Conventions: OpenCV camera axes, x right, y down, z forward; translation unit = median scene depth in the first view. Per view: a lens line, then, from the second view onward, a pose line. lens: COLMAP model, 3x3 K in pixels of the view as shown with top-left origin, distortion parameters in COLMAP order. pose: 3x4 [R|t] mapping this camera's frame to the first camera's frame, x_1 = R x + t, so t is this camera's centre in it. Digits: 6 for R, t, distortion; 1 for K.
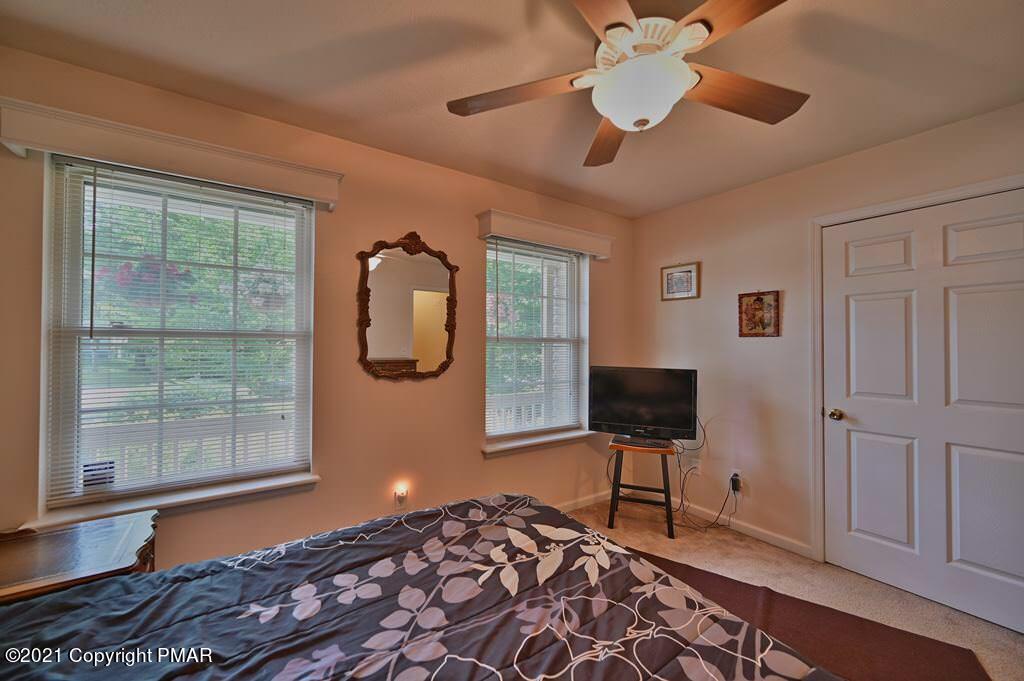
lens RADIAL K [[403.4, 0, 513.6], [0, 403.4, 346.3], [0, 0, 1]] dist [-0.002627, 0.001351]
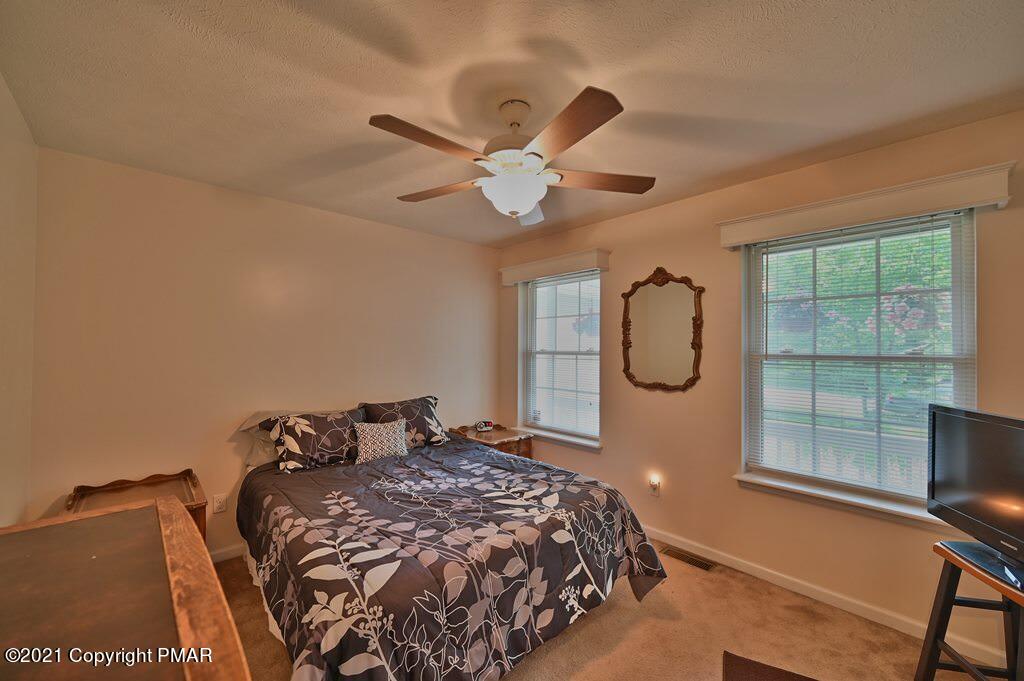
lens RADIAL K [[403.4, 0, 514.0], [0, 403.4, 340.9], [0, 0, 1]] dist [-0.002627, 0.001351]
pose [[0.142978, -0.030784, -0.989247, 1.532926], [-0.008961, 0.999435, -0.032396, -0.037899], [0.989685, 0.013496, 0.142622, 0.701848]]
